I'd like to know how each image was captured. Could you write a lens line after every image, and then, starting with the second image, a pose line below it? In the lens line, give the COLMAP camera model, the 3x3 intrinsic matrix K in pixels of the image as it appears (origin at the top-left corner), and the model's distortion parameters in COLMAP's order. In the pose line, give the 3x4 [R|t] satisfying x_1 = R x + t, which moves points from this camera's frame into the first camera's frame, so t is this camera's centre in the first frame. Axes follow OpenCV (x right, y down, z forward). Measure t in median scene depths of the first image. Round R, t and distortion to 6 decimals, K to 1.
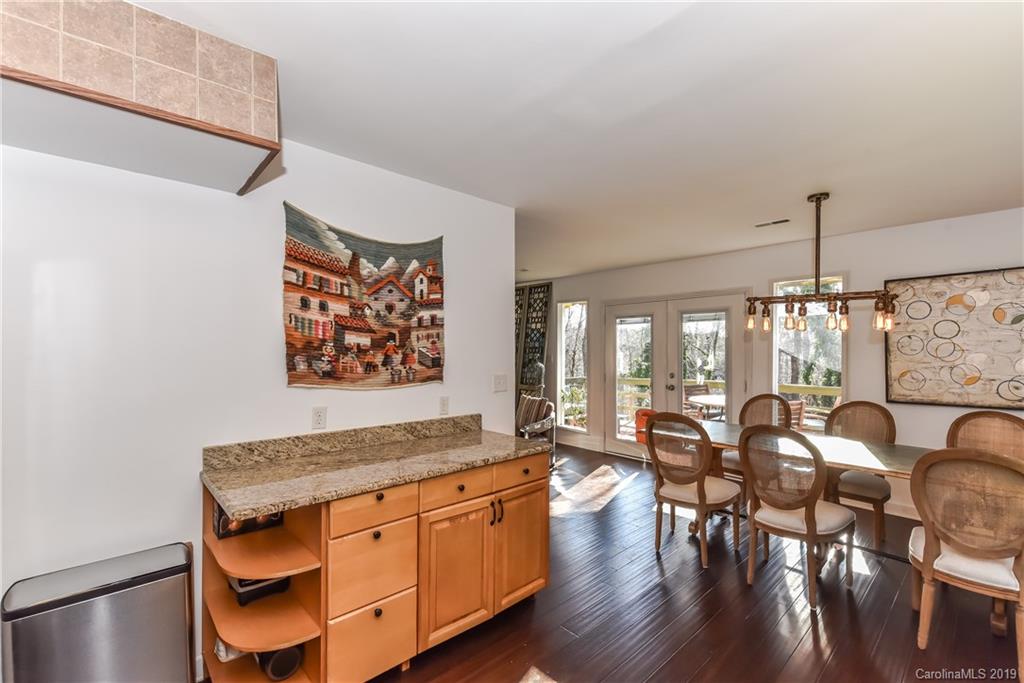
lens RADIAL K [[439.8, 0, 509.1], [0, 439.8, 344.5], [0, 0, 1]] dist [0.016217, -0.009727]
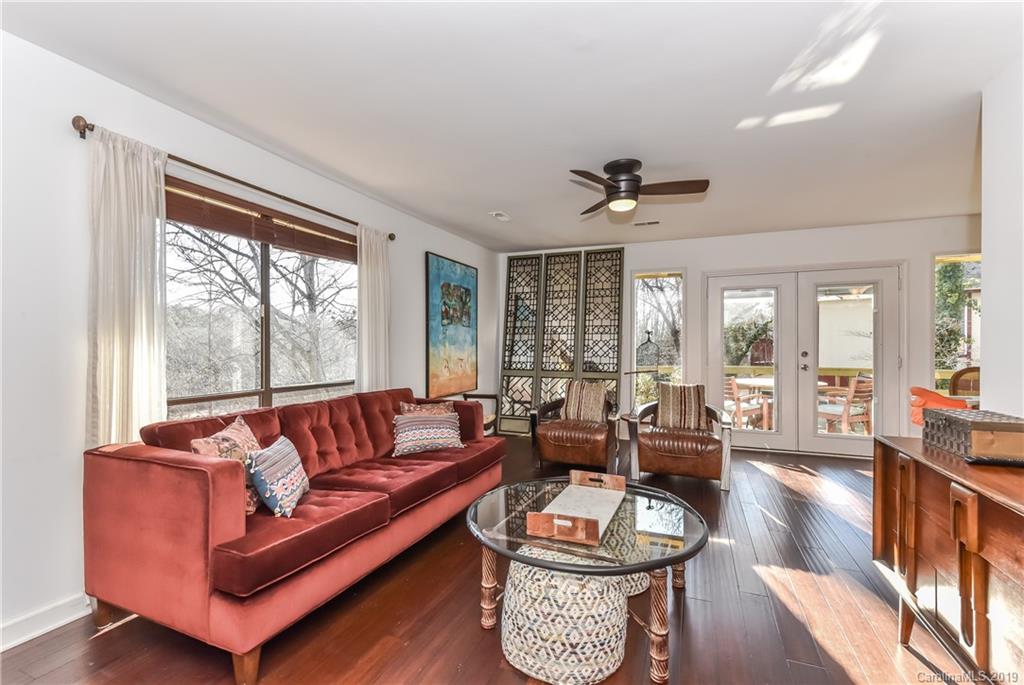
lens RADIAL K [[446.6, 0, 511.0], [0, 446.6, 349.7], [0, 0, 1]] dist [-0.000140, -0.000198]
pose [[0.899068, -0.015060, 0.437551, -0.564880], [0.002369, 0.999561, 0.029535, 0.031045], [-0.437803, -0.025518, 0.898709, 0.413763]]
